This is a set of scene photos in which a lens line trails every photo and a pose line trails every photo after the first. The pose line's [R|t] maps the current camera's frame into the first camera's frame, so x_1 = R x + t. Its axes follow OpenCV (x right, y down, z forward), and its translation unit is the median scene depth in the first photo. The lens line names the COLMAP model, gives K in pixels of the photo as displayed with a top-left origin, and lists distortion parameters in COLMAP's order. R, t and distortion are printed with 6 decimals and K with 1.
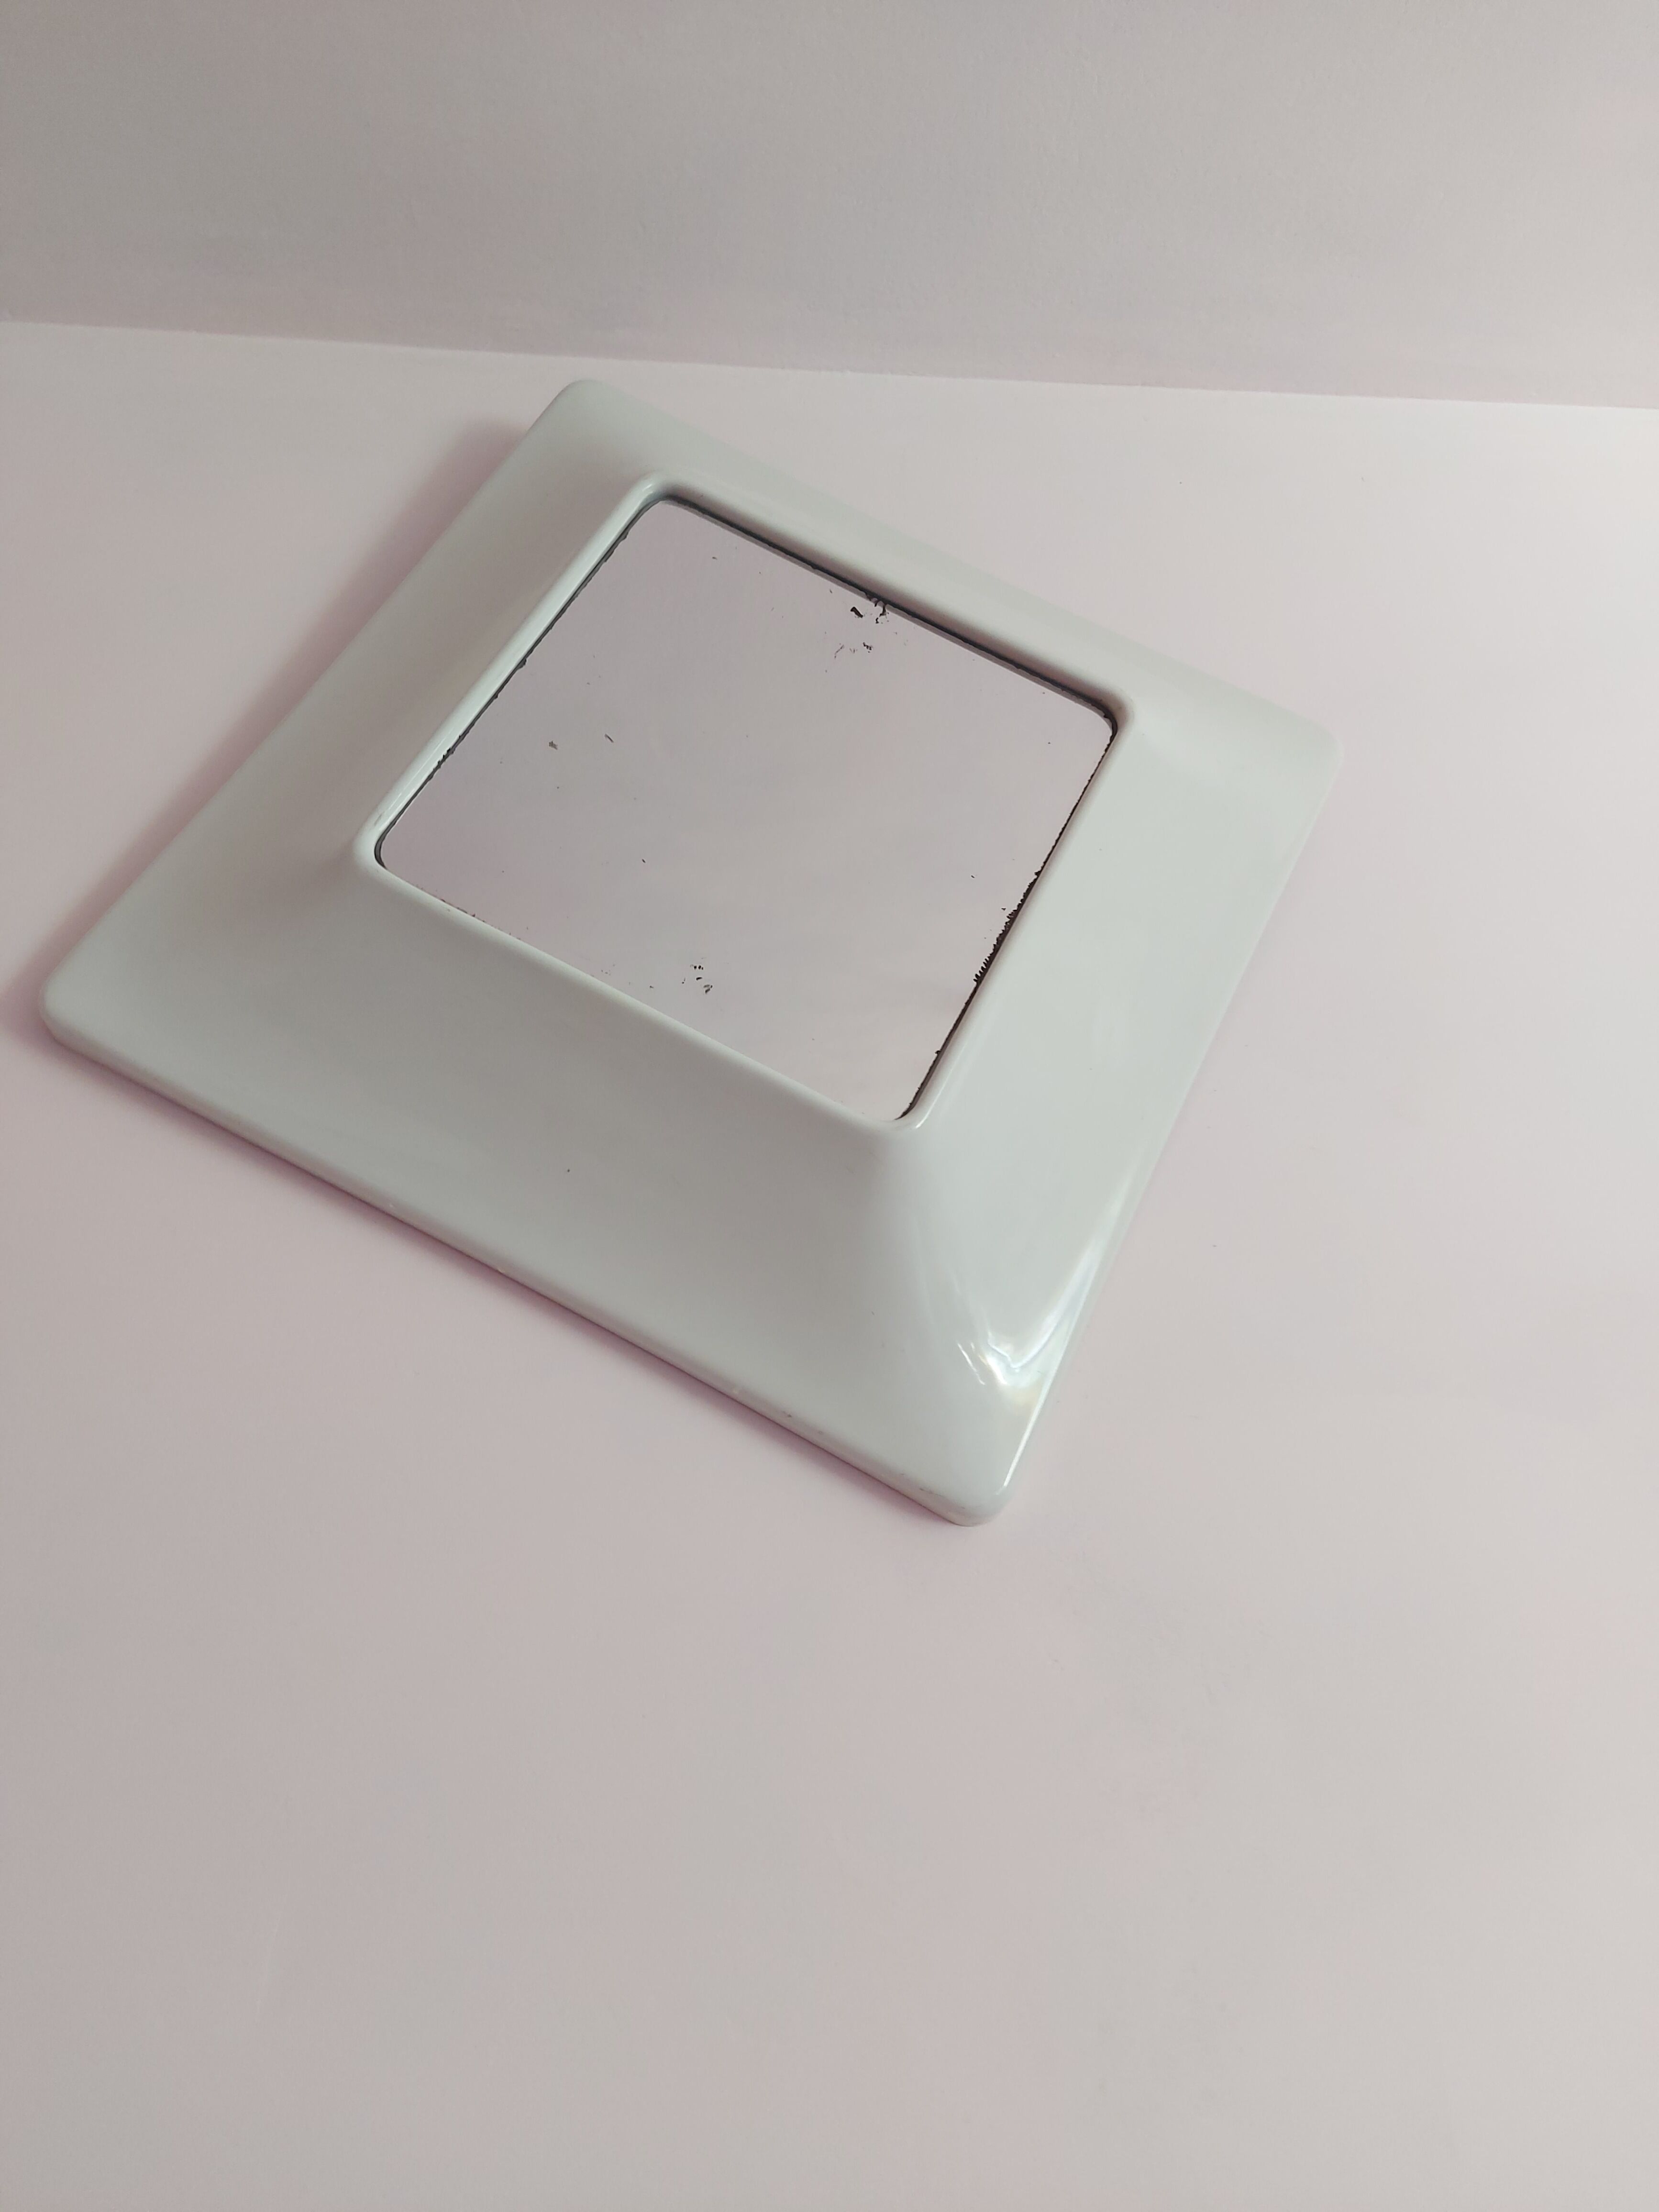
lens RADIAL K [[1614.8, 0, 811.3], [0, 1614.8, 1122.8], [0, 0, 1]] dist [0.011529, -0.010395]
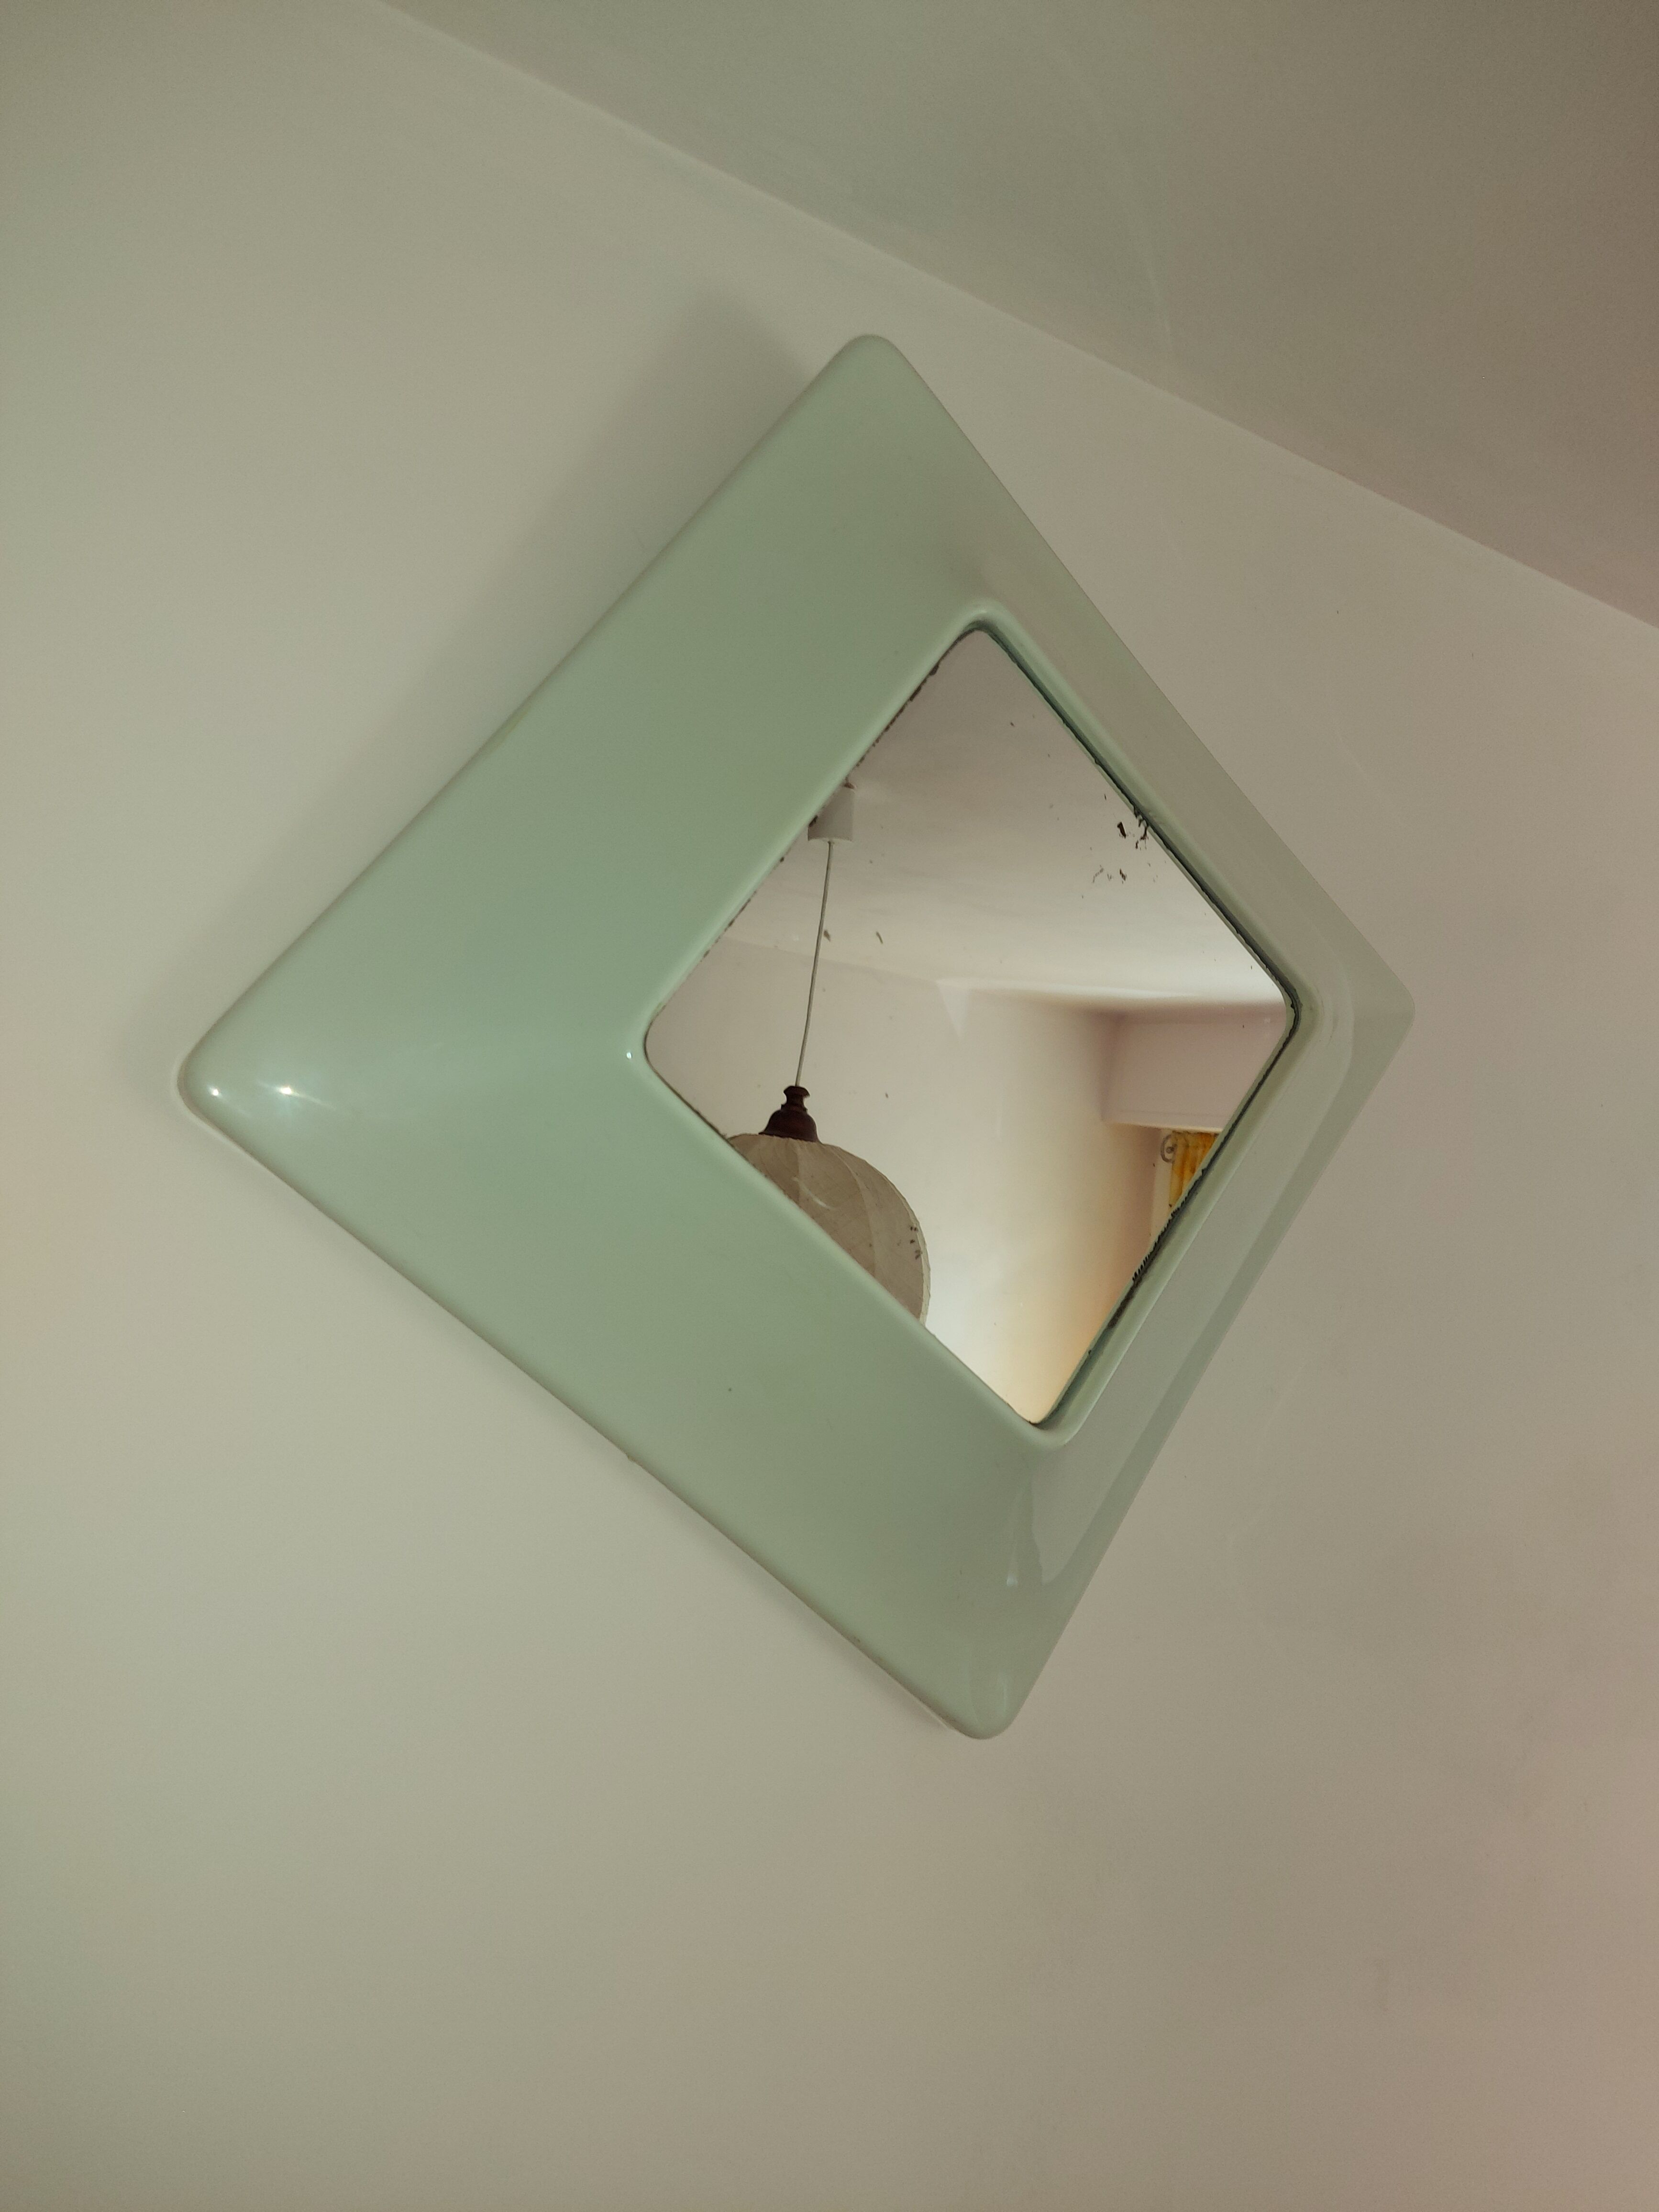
lens RADIAL K [[1612.0, 0, 825.6], [0, 1612.0, 1116.8], [0, 0, 1]] dist [0.060679, -0.073133]
pose [[0.901616, 0.230631, 0.365921, -0.446156], [-0.334307, 0.908371, 0.251198, -0.348228], [-0.274458, -0.348814, 0.896103, 0.136106]]
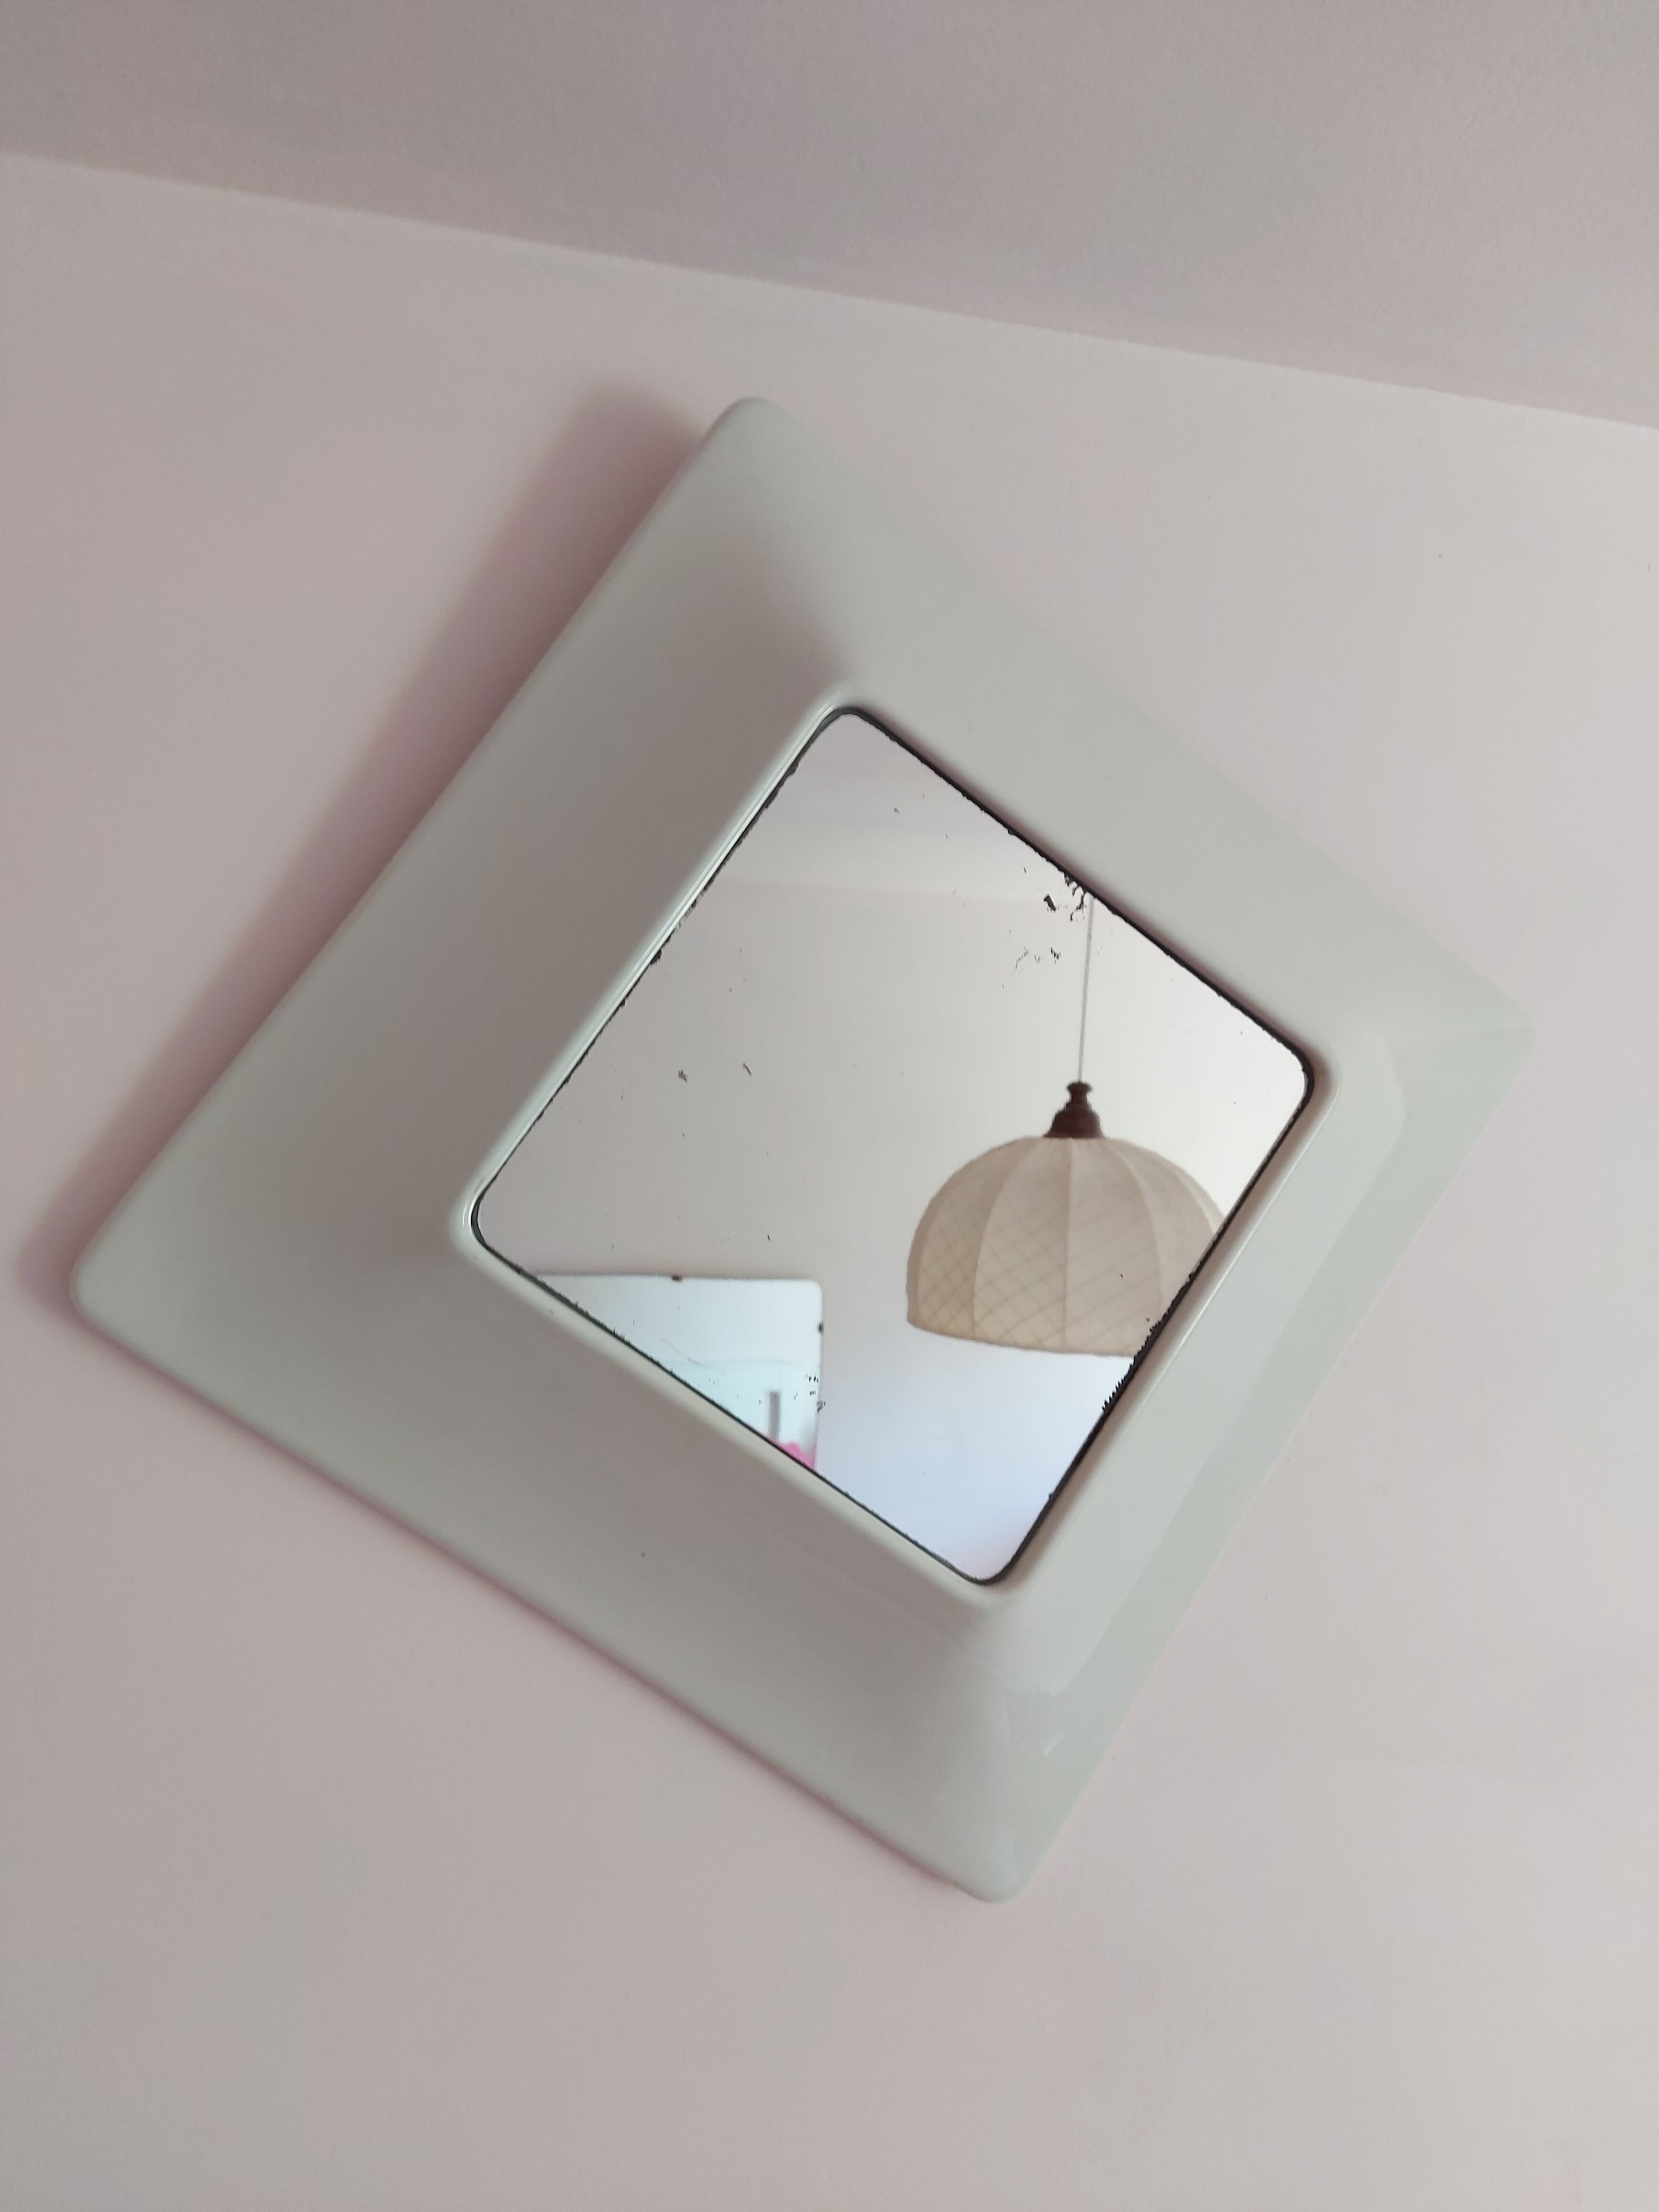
lens RADIAL K [[1612.0, 0, 828.9], [0, 1612.0, 1113.7], [0, 0, 1]] dist [0.060679, -0.073133]
pose [[0.986444, 0.139029, 0.087175, -0.146510], [-0.161329, 0.918838, 0.360153, -0.506932], [-0.030028, -0.369335, 0.928811, 0.182082]]
